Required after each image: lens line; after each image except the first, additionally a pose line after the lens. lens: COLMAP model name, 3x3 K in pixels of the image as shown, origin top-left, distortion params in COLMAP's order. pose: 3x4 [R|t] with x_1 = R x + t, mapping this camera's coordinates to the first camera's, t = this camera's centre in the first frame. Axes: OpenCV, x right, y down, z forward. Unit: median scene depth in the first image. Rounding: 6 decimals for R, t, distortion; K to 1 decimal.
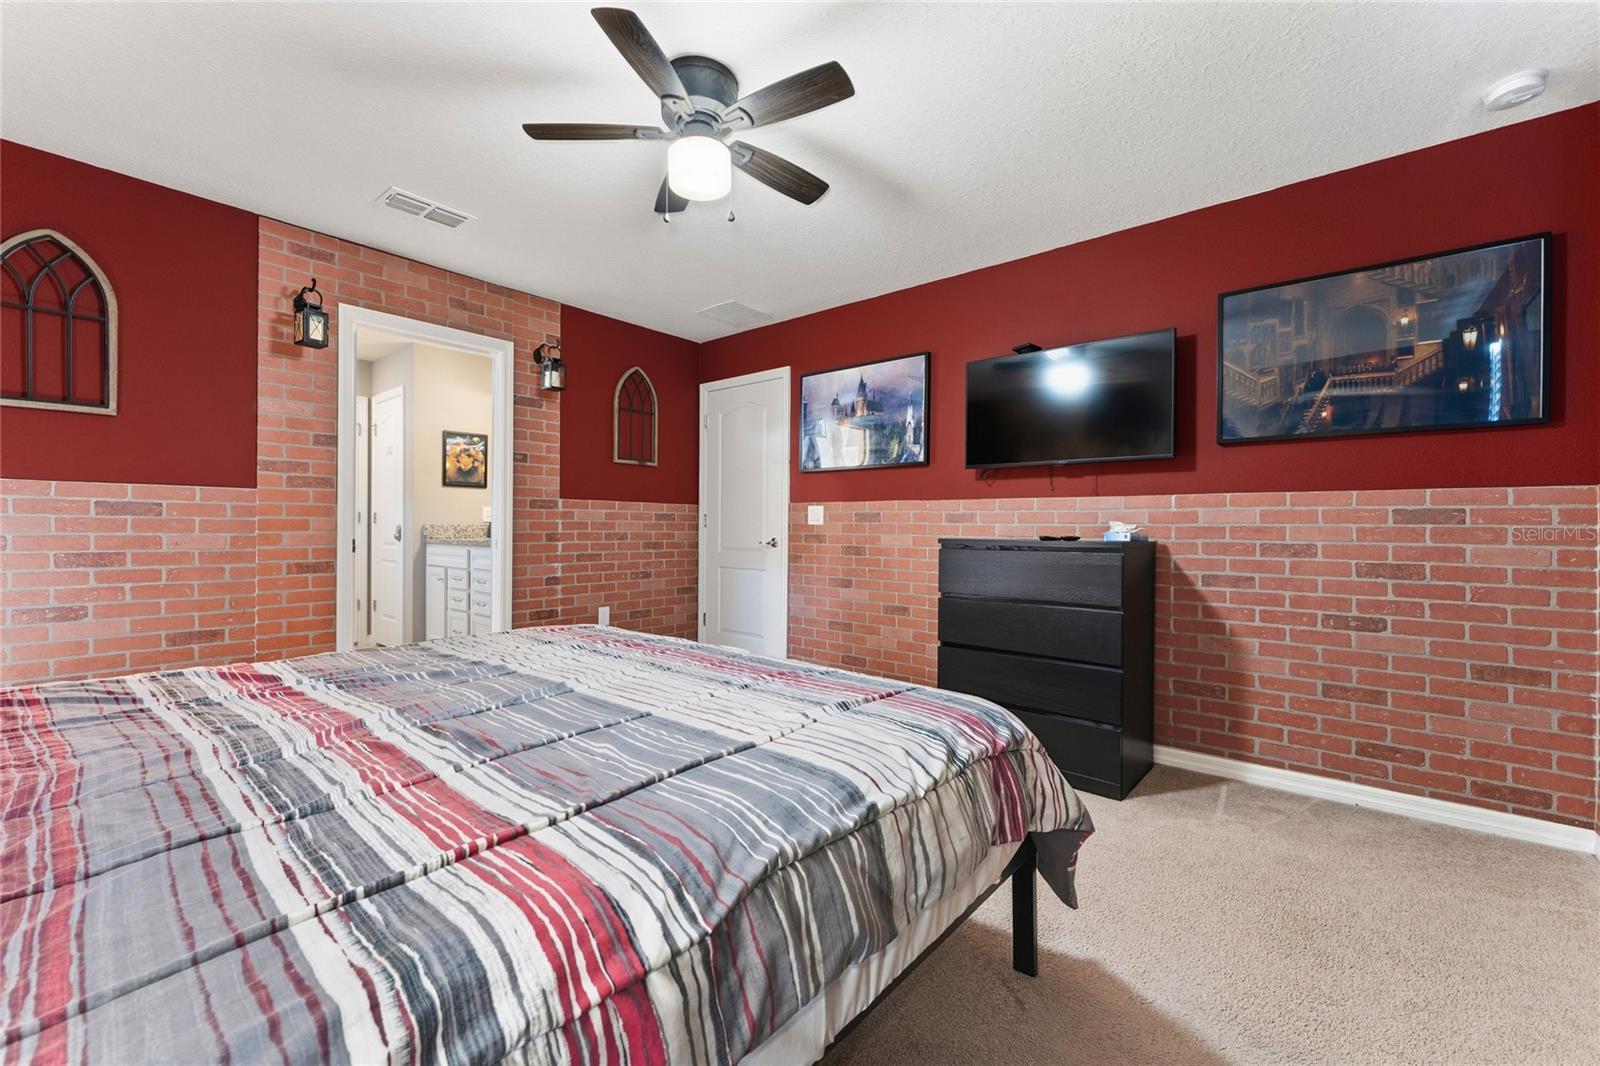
lens RADIAL K [[645.5, 0, 800.6], [0, 645.5, 530.6], [0, 0, 1]] dist [-0.003815, -0.000417]
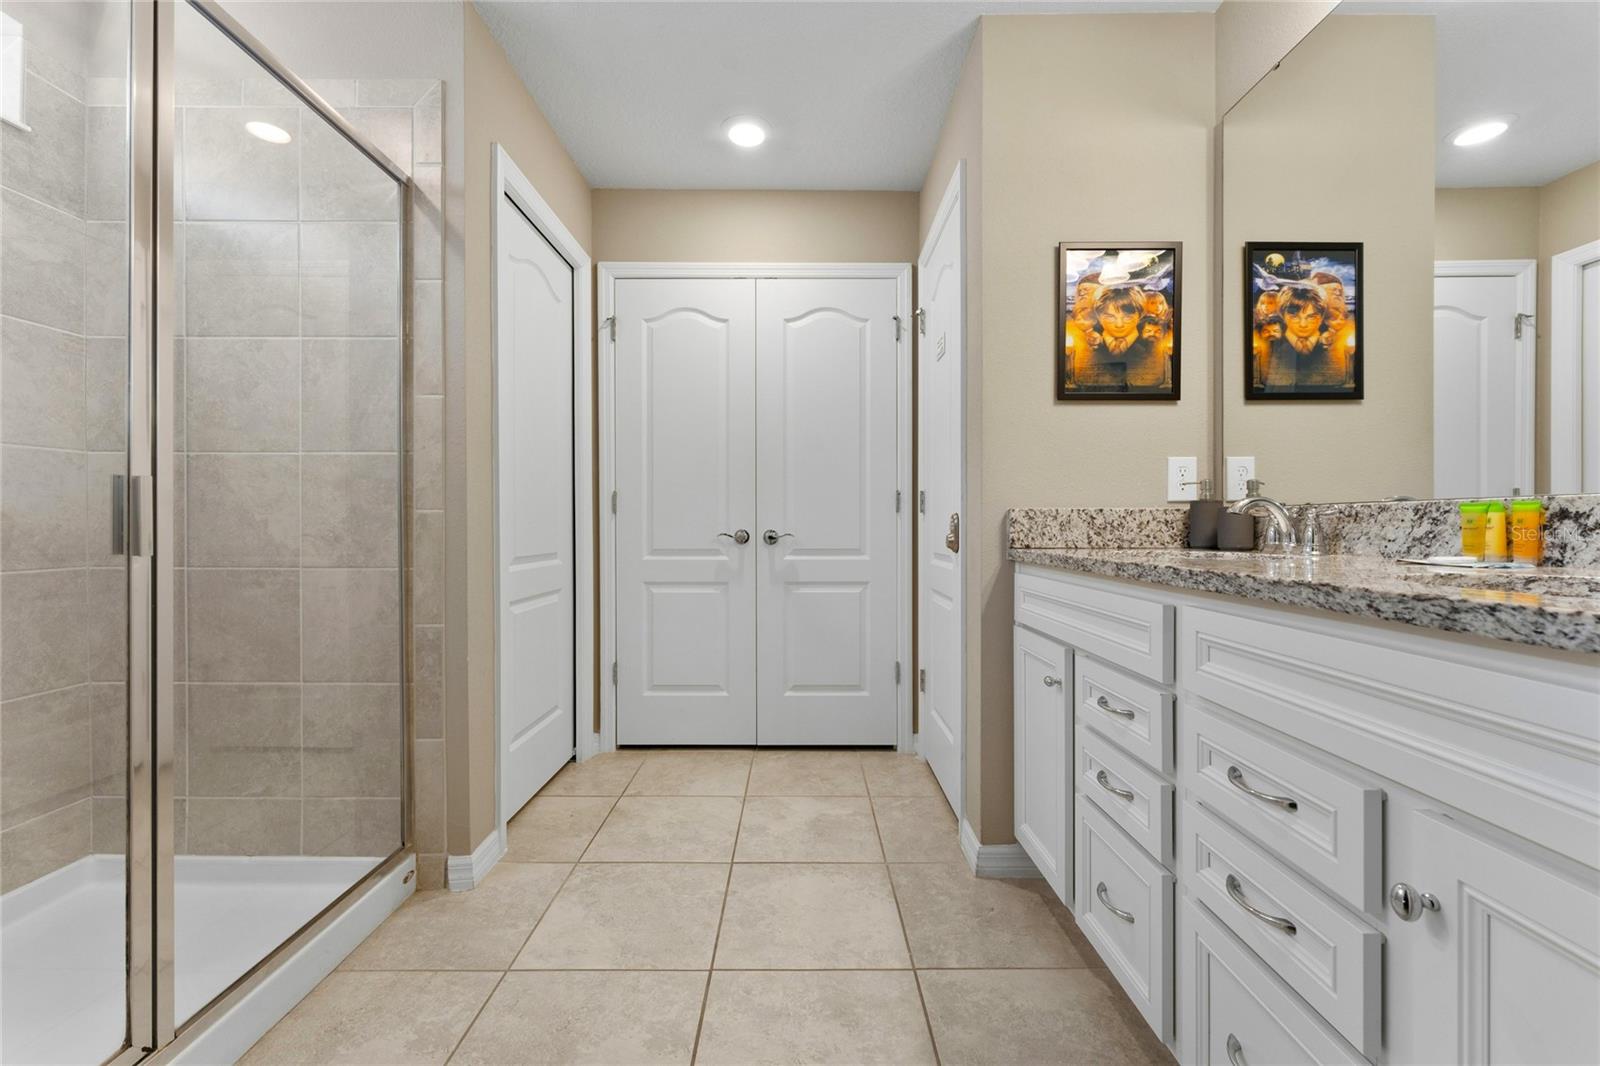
lens RADIAL K [[645.5, 0, 799.7], [0, 645.5, 530.0], [0, 0, 1]] dist [-0.003815, -0.000417]
pose [[0.649005, -0.002301, -0.760780, -0.374730], [-0.000388, 0.999994, -0.003355, 0.003177], [0.760784, 0.002472, 0.649001, 0.658030]]
